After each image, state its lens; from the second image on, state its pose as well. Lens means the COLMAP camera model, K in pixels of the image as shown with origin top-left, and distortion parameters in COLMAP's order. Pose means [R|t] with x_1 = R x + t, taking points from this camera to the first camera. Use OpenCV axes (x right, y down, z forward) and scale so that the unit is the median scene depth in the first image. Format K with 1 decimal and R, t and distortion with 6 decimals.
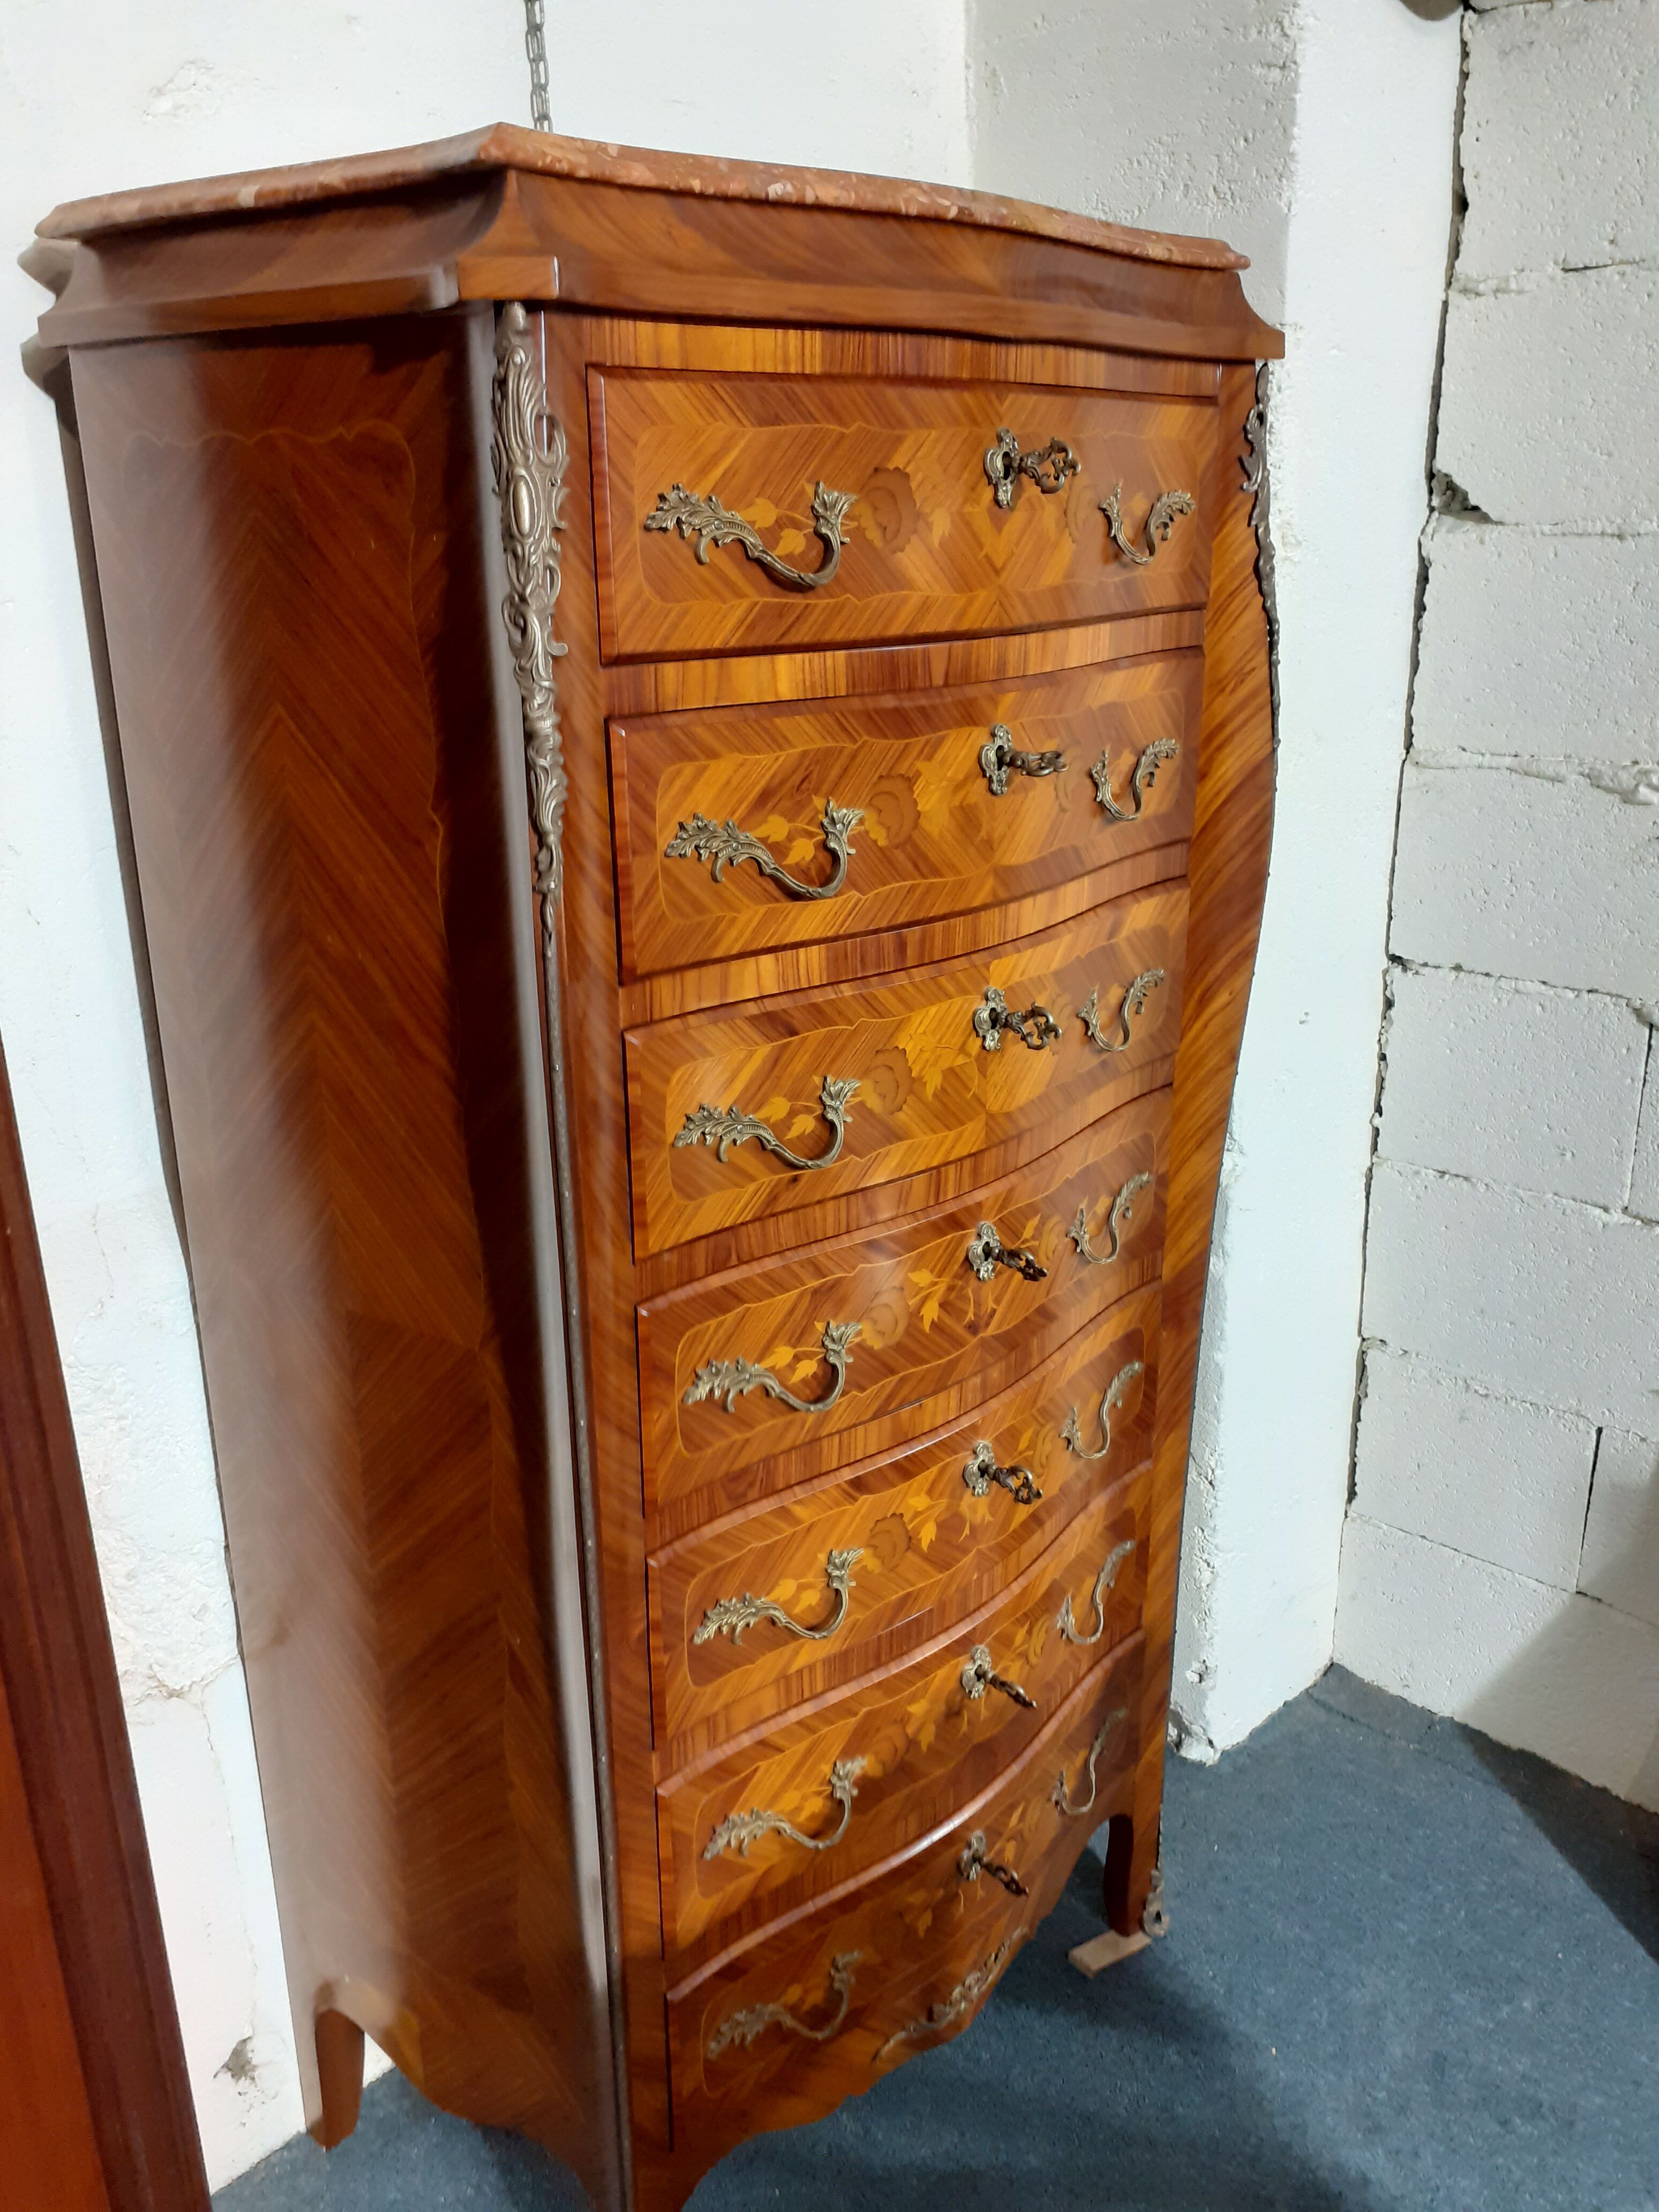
lens RADIAL K [[1777.0, 0, 824.4], [0, 1777.0, 1105.6], [0, 0, 1]] dist [0.004595, -0.001525]
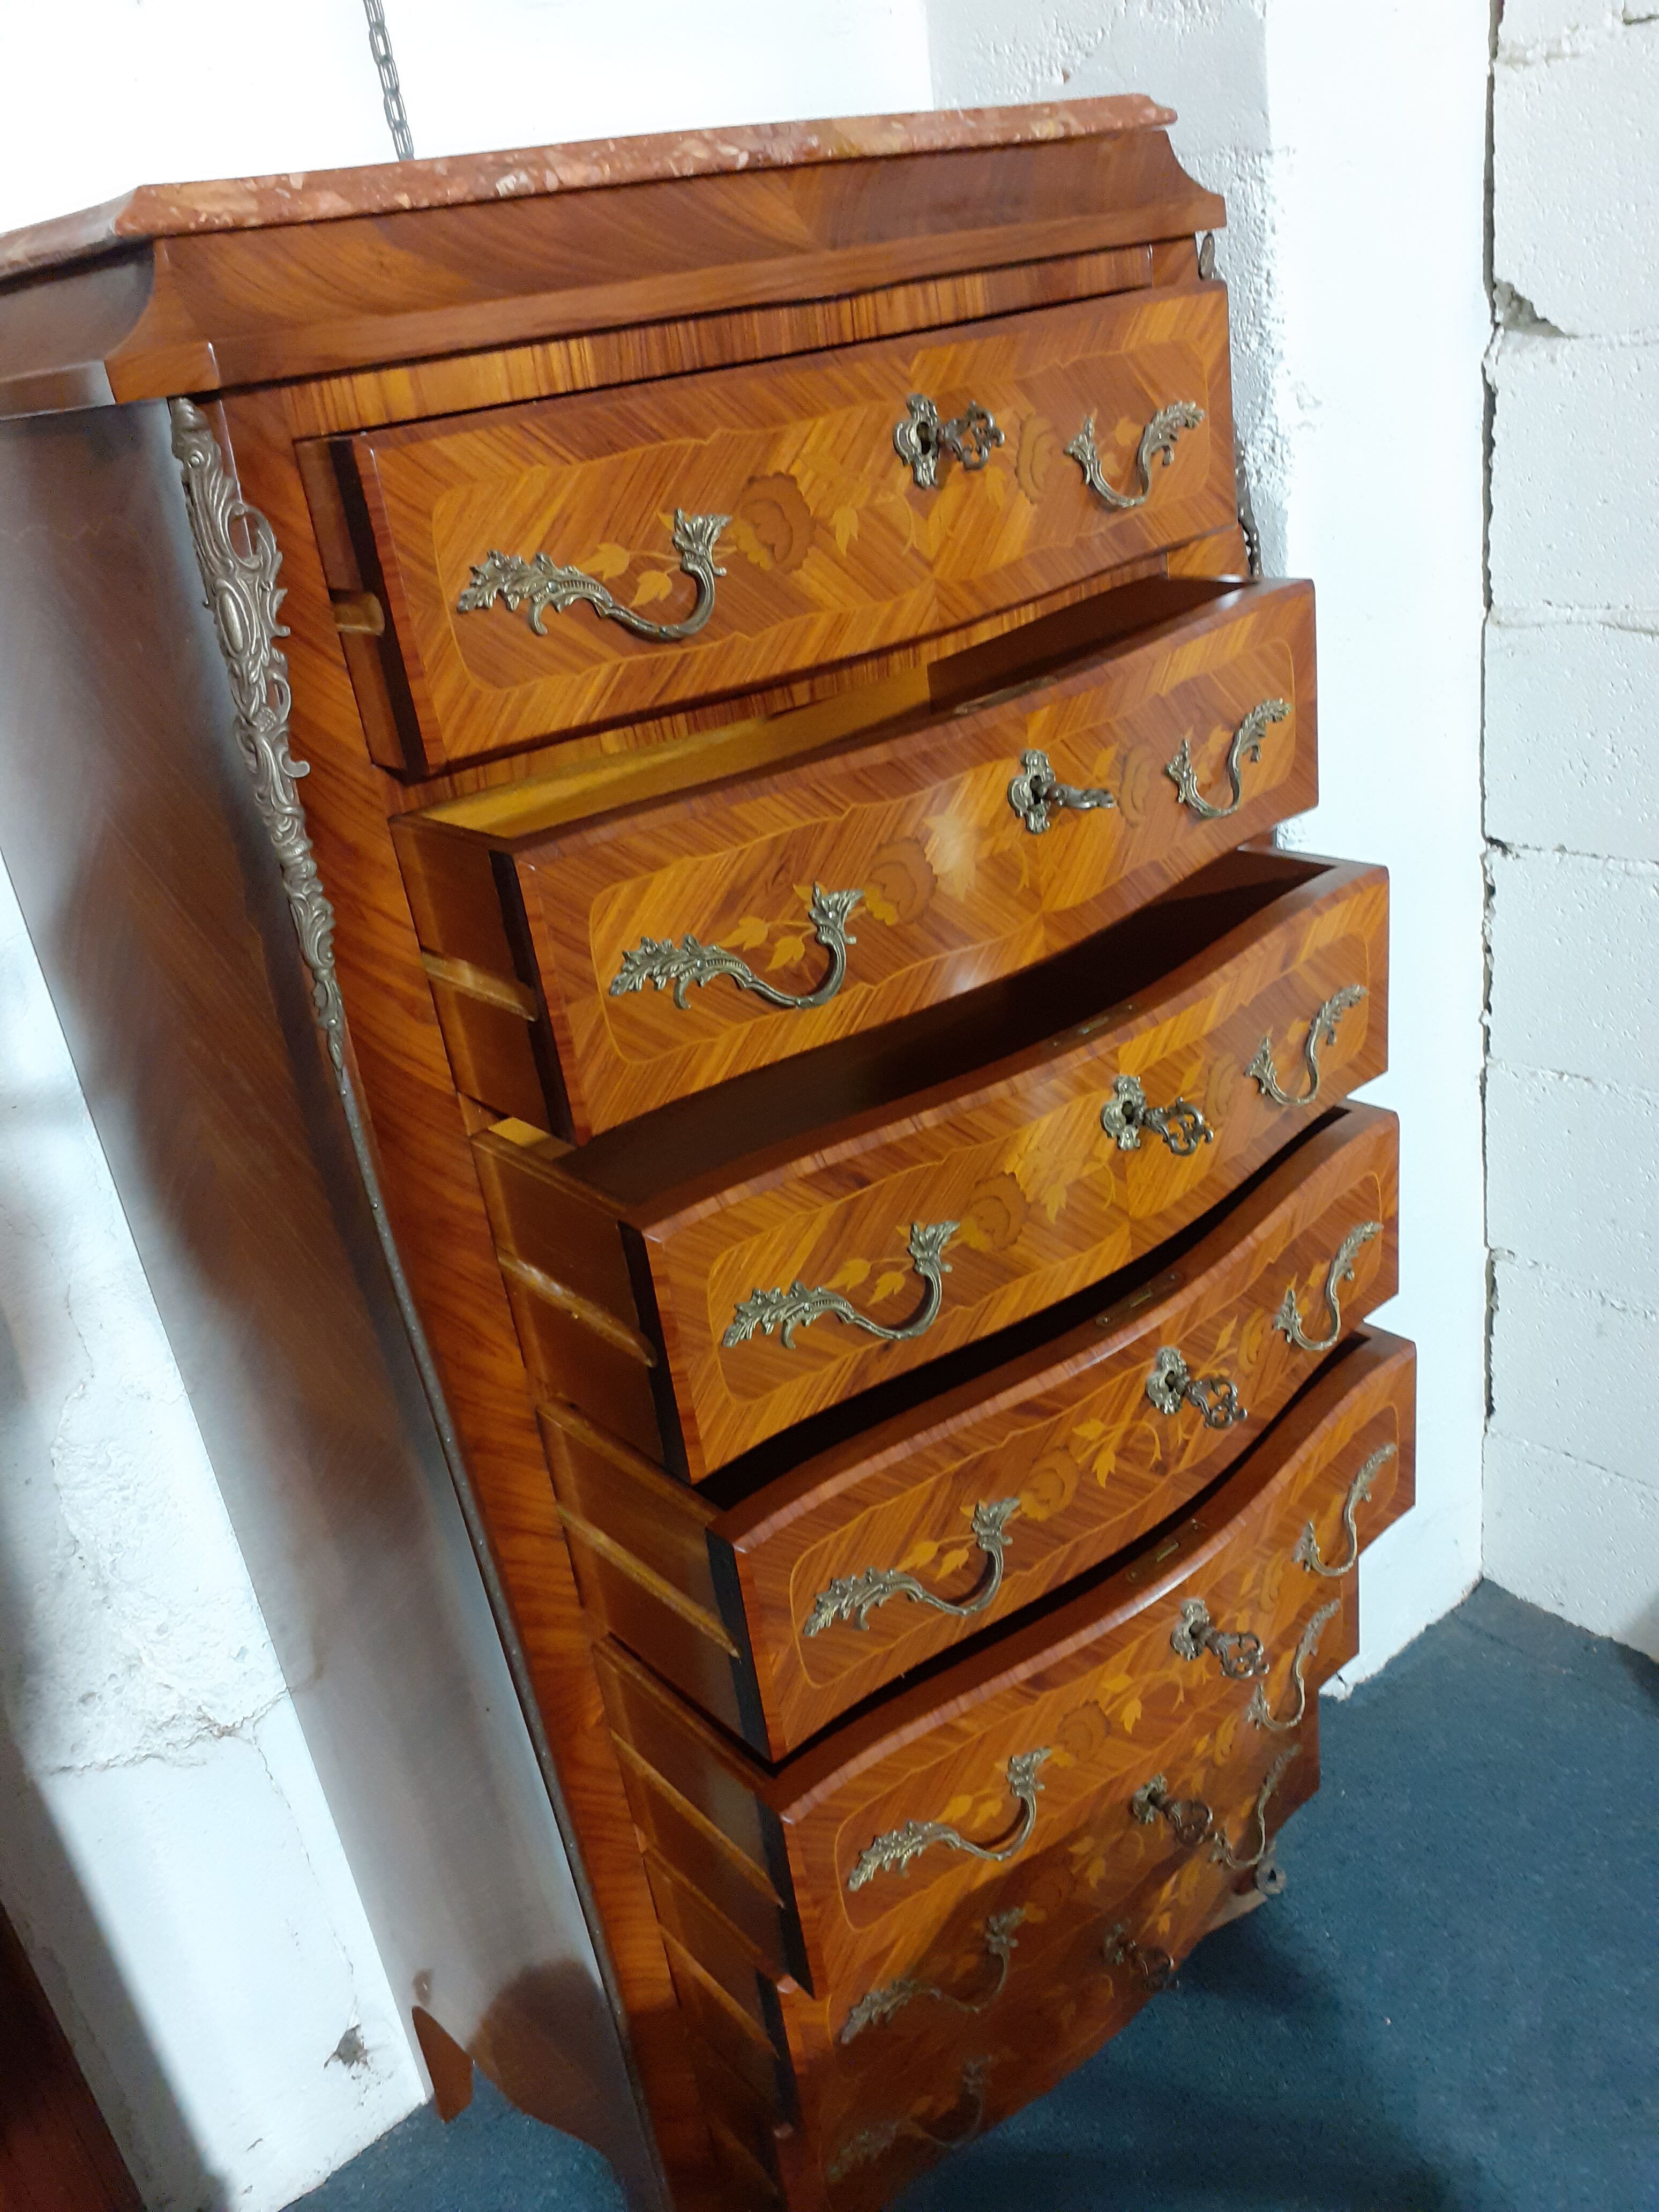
lens RADIAL K [[1779.0, 0, 829.5], [0, 1779.0, 1106.0], [0, 0, 1]] dist [0.000338, 0.003180]
pose [[0.986900, -0.074635, -0.143028, 0.155583], [0.090065, 0.990425, 0.104630, -0.105204], [0.133850, -0.116142, 0.984172, 0.083605]]
